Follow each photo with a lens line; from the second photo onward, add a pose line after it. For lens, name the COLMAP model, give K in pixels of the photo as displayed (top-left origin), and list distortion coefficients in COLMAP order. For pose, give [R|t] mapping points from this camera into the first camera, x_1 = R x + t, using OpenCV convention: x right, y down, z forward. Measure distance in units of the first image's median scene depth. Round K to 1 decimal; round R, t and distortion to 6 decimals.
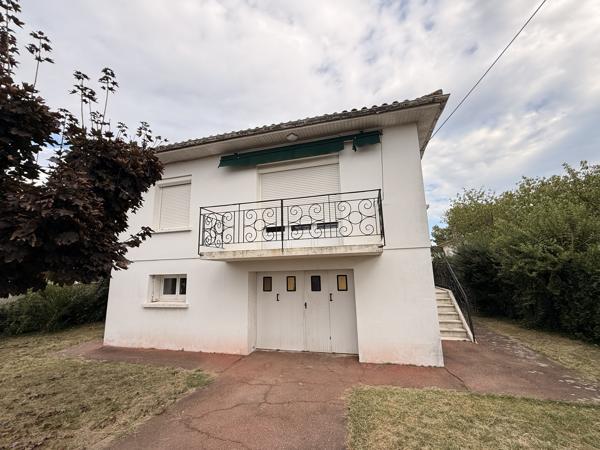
lens RADIAL K [[248.9, 0, 300.0], [0, 248.9, 225.0], [0, 0, 1]] dist [-0.000479, -0.000017]
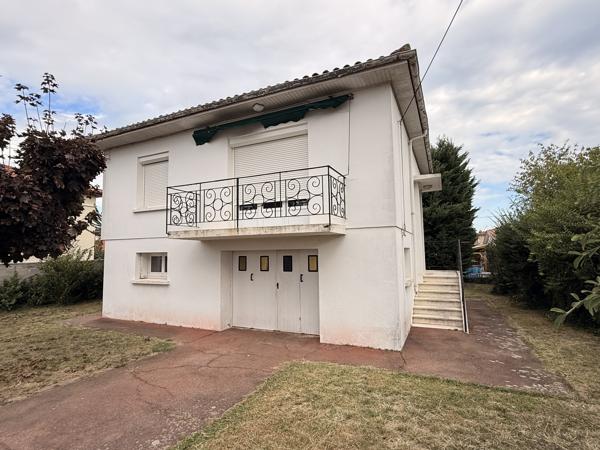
lens RADIAL K [[306.9, 0, 302.3], [0, 306.9, 226.0], [0, 0, 1]] dist [-0.000532, -0.000561]
pose [[0.986679, -0.001662, -0.162673, 0.366100], [0.018025, 0.994908, 0.099163, -0.029609], [0.161679, -0.100774, 0.981684, -0.157547]]
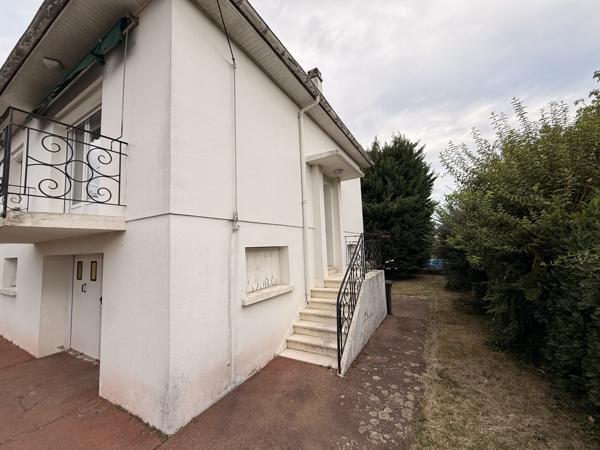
lens RADIAL K [[238.5, 0, 299.7], [0, 238.5, 222.9], [0, 0, 1]] dist [0.001367, 0.000067]
pose [[0.967897, -0.036278, -0.248716, 0.912657], [0.057235, 0.995344, 0.077552, 0.084881], [0.244745, -0.089298, 0.965467, 0.561730]]
